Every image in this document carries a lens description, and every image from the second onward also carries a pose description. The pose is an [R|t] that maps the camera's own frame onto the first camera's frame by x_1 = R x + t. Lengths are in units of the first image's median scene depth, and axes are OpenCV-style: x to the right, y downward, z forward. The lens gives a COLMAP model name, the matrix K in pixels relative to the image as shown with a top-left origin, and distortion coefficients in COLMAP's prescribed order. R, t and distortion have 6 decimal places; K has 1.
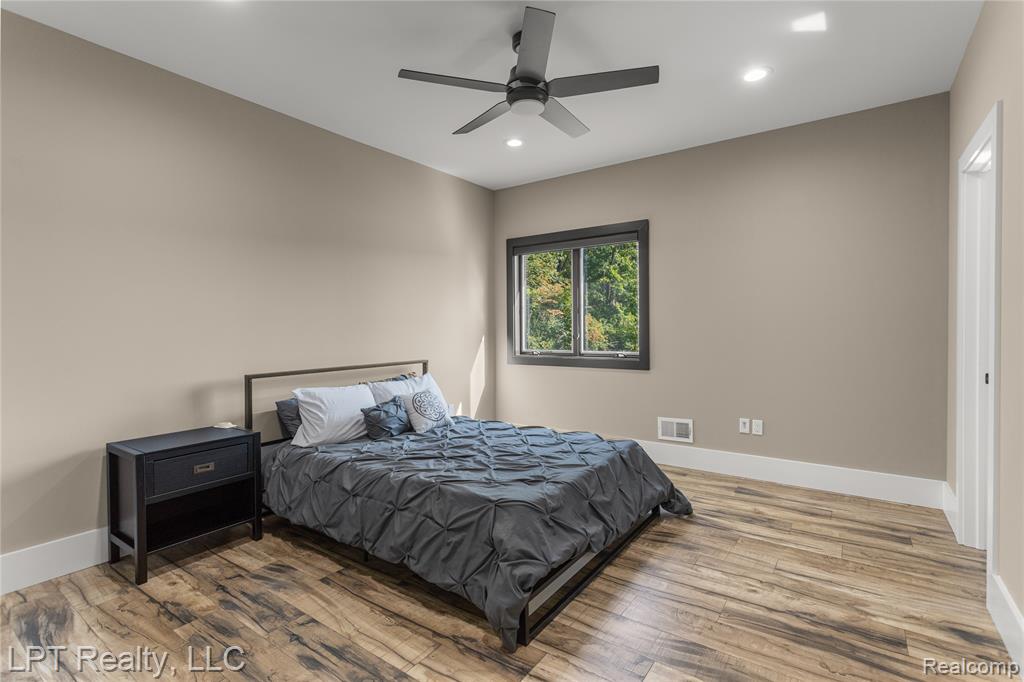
lens RADIAL K [[487.9, 0, 515.6], [0, 487.9, 336.7], [0, 0, 1]] dist [0.020430, -0.000434]
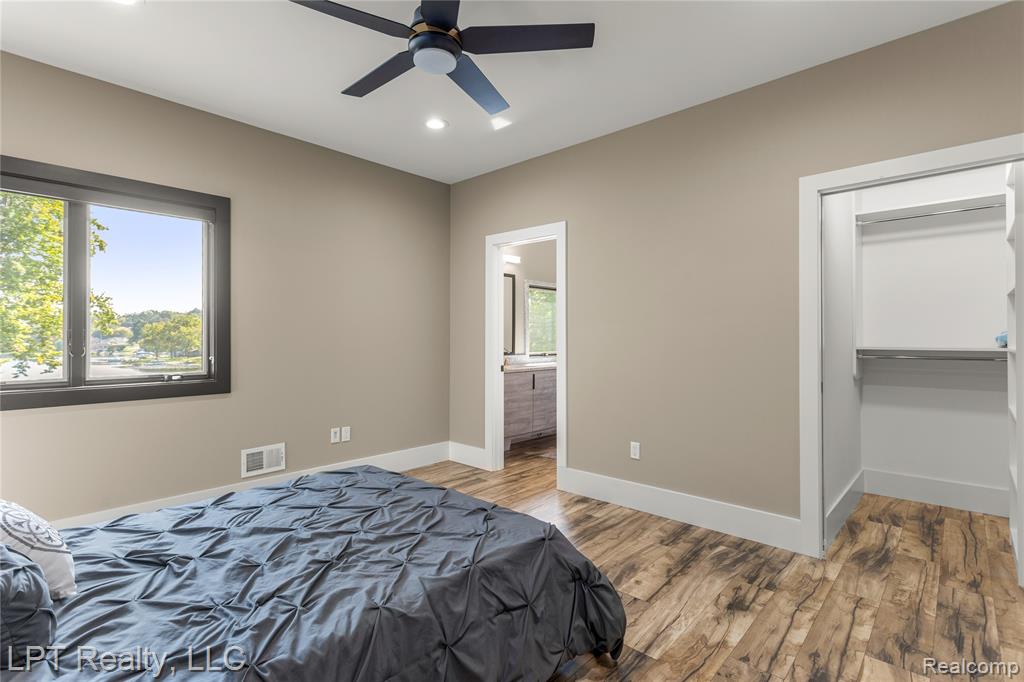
lens RADIAL K [[487.9, 0, 522.9], [0, 487.9, 340.0], [0, 0, 1]] dist [0.020430, -0.000434]
pose [[0.120350, 0.000275, 0.992731, -0.459303], [0.013769, 0.999903, -0.001946, -0.006488], [-0.992636, 0.013903, 0.120335, 0.468306]]
